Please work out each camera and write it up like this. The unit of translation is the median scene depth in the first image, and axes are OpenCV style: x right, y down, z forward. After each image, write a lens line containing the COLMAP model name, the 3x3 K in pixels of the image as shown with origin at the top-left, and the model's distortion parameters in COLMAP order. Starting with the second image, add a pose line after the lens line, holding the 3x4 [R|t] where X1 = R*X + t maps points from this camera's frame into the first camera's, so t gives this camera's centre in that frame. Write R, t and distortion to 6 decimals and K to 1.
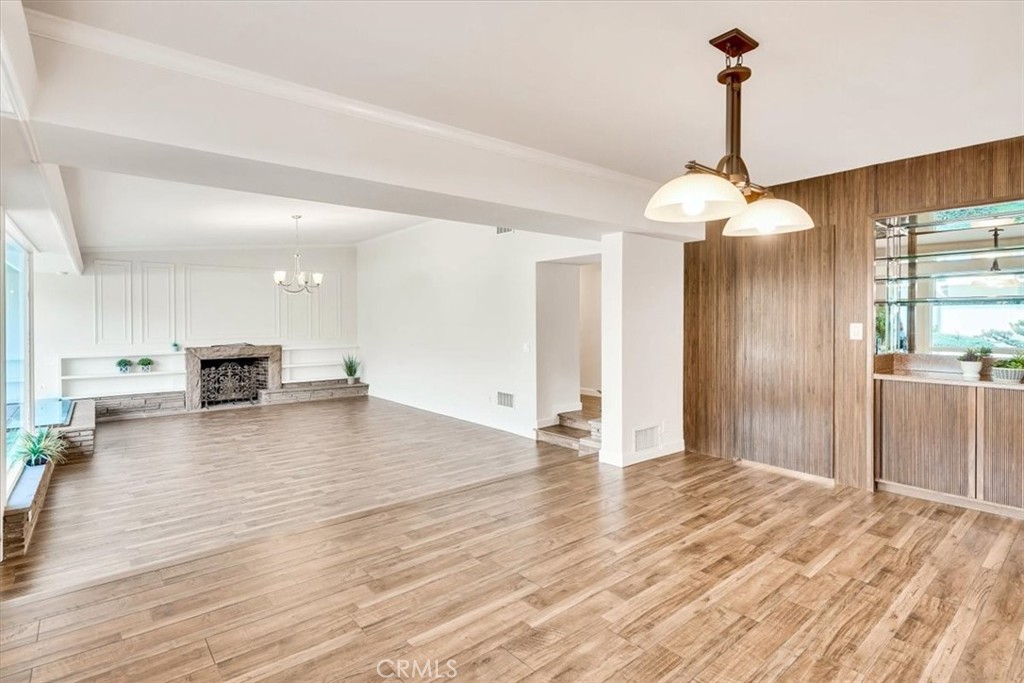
lens RADIAL K [[496.6, 0, 511.8], [0, 496.6, 328.9], [0, 0, 1]] dist [-0.008516, -0.000692]
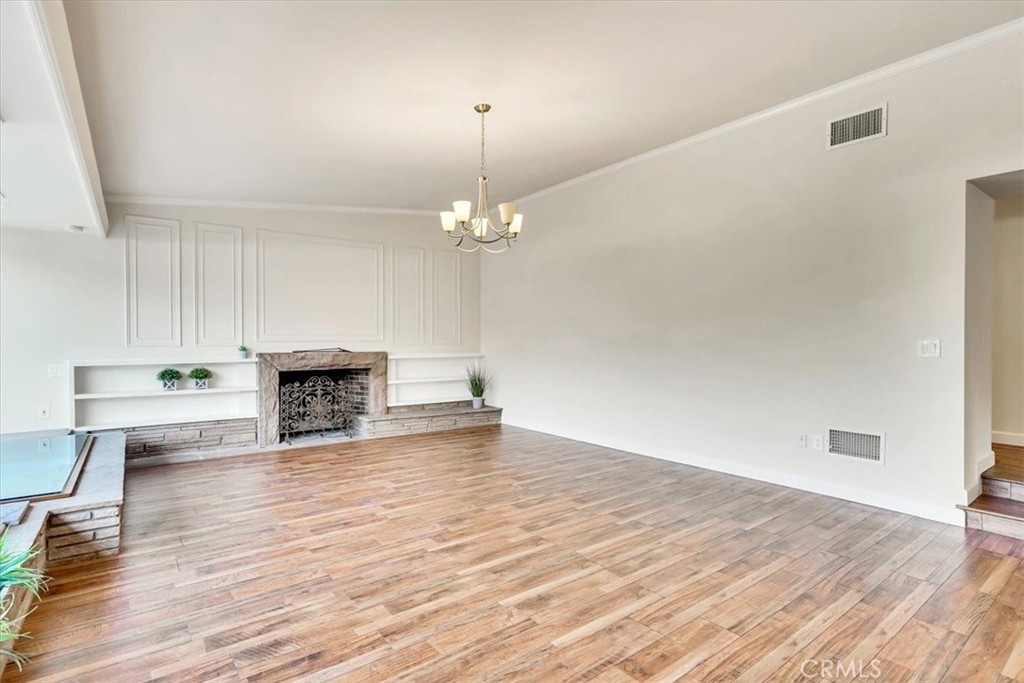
lens RADIAL K [[505.2, 0, 512.0], [0, 505.2, 341.5], [0, 0, 1]] dist [0.001171, 0.000363]
pose [[0.998666, 0.003166, -0.051529, -0.275575], [-0.003889, 0.999895, -0.013934, 0.030144], [0.051479, 0.014116, 0.998574, 0.327307]]
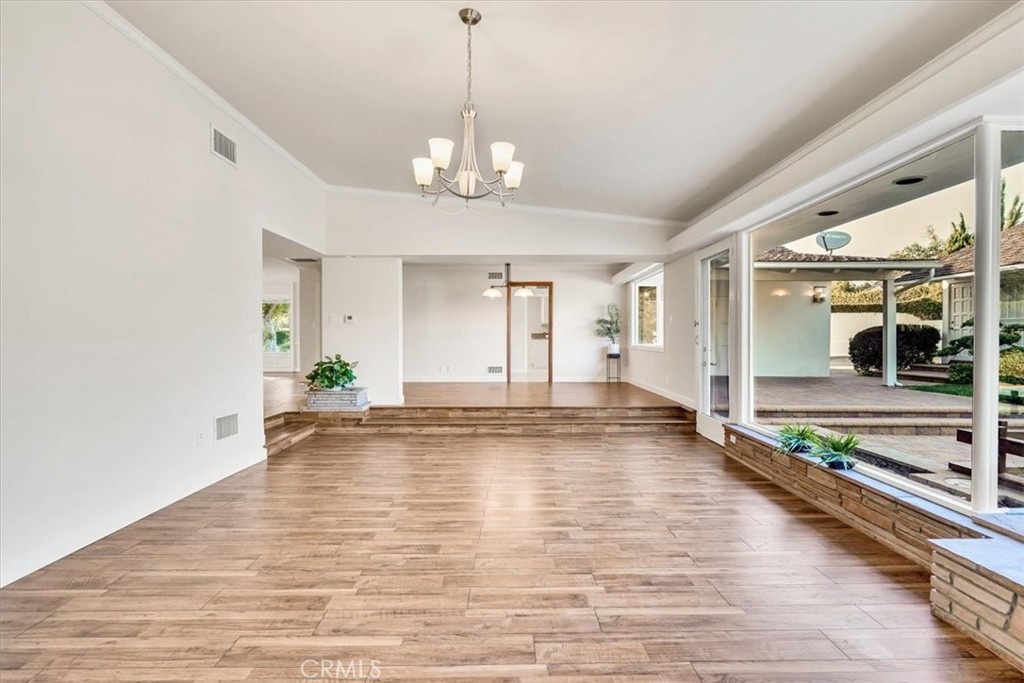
lens RADIAL K [[500.4, 0, 531.9], [0, 500.4, 338.5], [0, 0, 1]] dist [0.001216, 0.000268]
pose [[-0.788009, -0.002003, 0.615660, -0.542793], [0.010721, 0.999798, 0.016974, 0.018720], [-0.615570, 0.019976, -0.787829, 0.965559]]
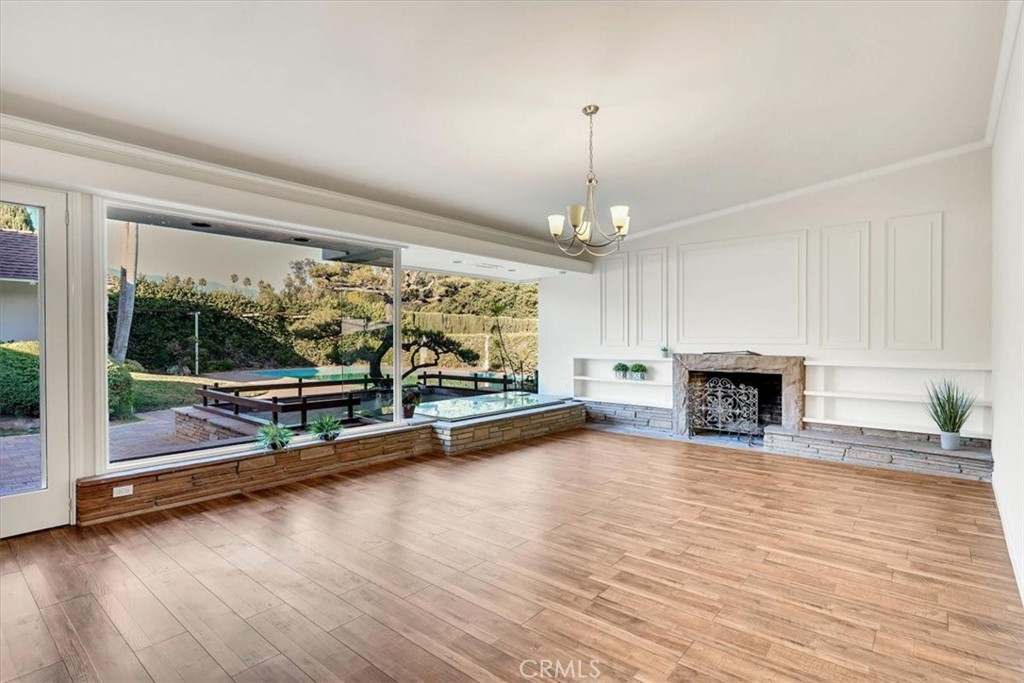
lens RADIAL K [[505.2, 0, 512.0], [0, 505.2, 341.5], [0, 0, 1]] dist [0.001171, 0.000363]
pose [[0.158053, 0.006361, -0.987410, 0.076438], [-0.014568, 0.999885, 0.004109, 0.019649], [0.987323, 0.013735, 0.158128, 0.615616]]
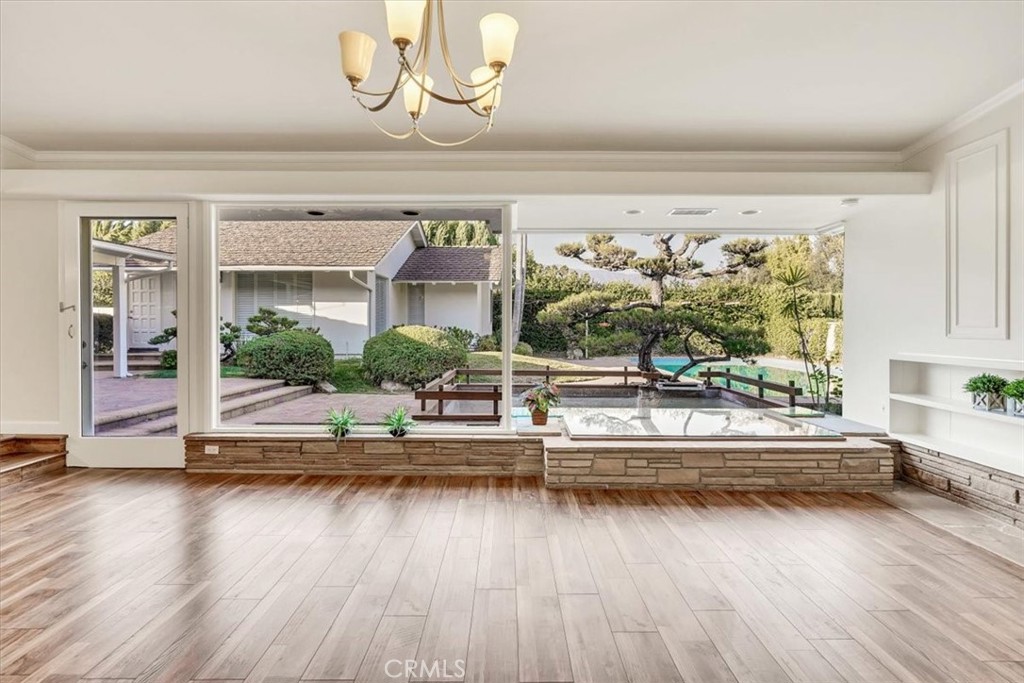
lens RADIAL K [[502.6, 0, 507.9], [0, 502.6, 324.1], [0, 0, 1]] dist [0.000698, 0.000451]
pose [[-0.645041, -0.005167, -0.764130, -0.195271], [-0.015110, 0.999868, 0.005994, 0.020754], [0.763998, 0.015413, -0.645034, 0.892453]]
